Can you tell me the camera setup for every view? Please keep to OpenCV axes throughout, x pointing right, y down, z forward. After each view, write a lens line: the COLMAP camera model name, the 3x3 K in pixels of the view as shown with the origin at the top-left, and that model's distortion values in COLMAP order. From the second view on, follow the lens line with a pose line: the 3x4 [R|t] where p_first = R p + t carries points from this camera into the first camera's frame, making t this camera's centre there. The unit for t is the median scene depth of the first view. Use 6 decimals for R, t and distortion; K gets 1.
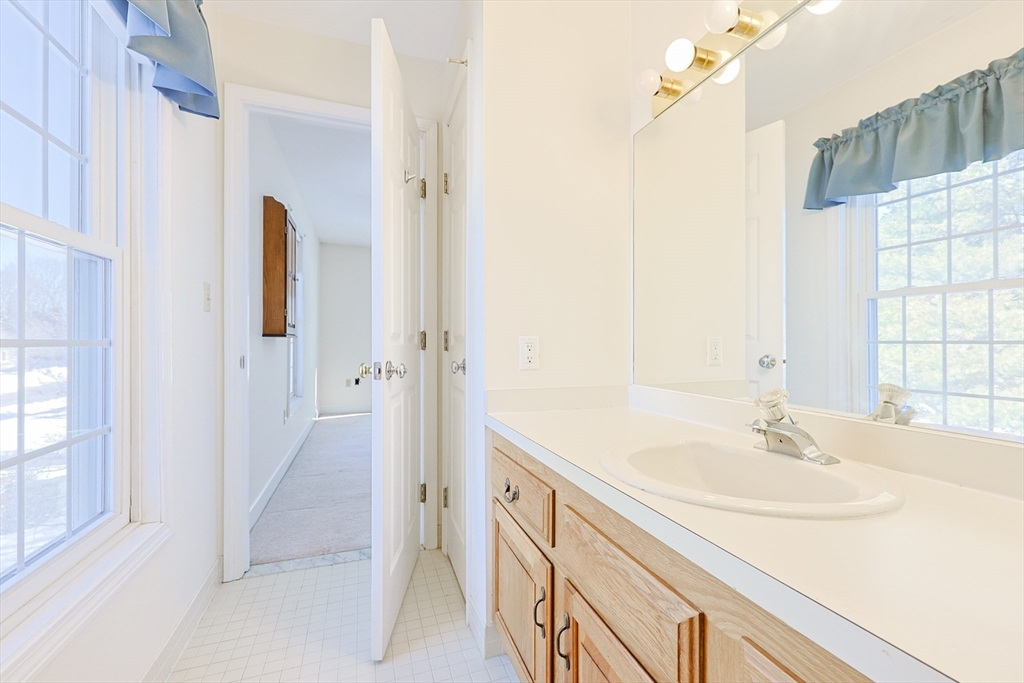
lens RADIAL K [[452.7, 0, 512.0], [0, 452.7, 341.5], [0, 0, 1]] dist [-0.004498, -0.000308]
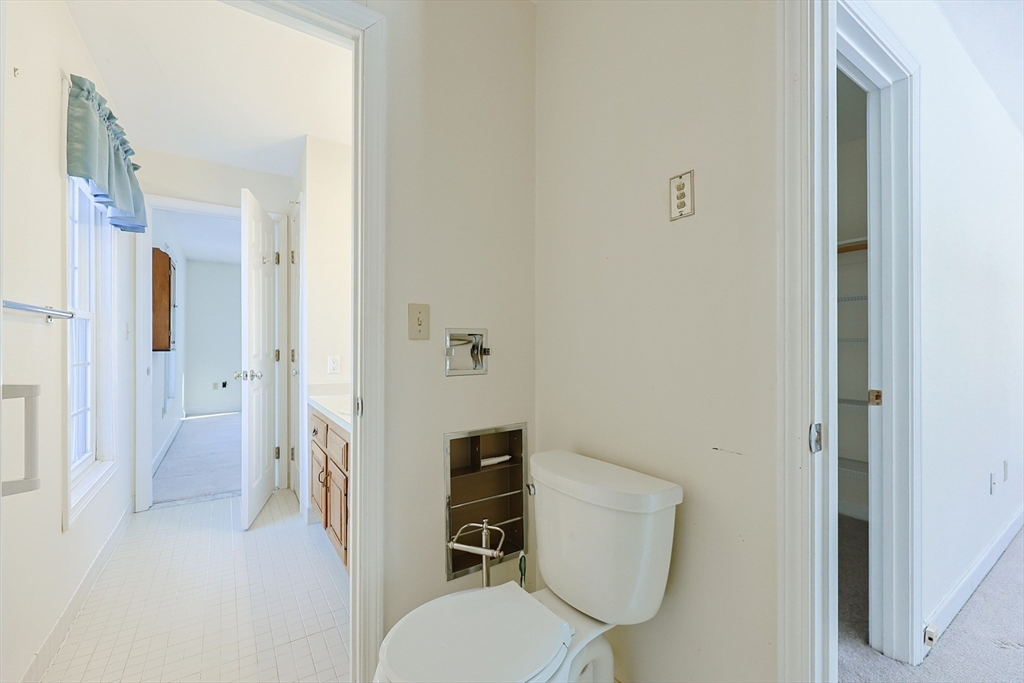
lens RADIAL K [[452.7, 0, 512.0], [0, 452.7, 341.5], [0, 0, 1]] dist [-0.004498, -0.000308]
pose [[0.970013, -0.000135, 0.243053, 0.216402], [0.000132, 1.000000, 0.000030, -0.051352], [-0.243053, 0.000003, 0.970013, -0.733226]]
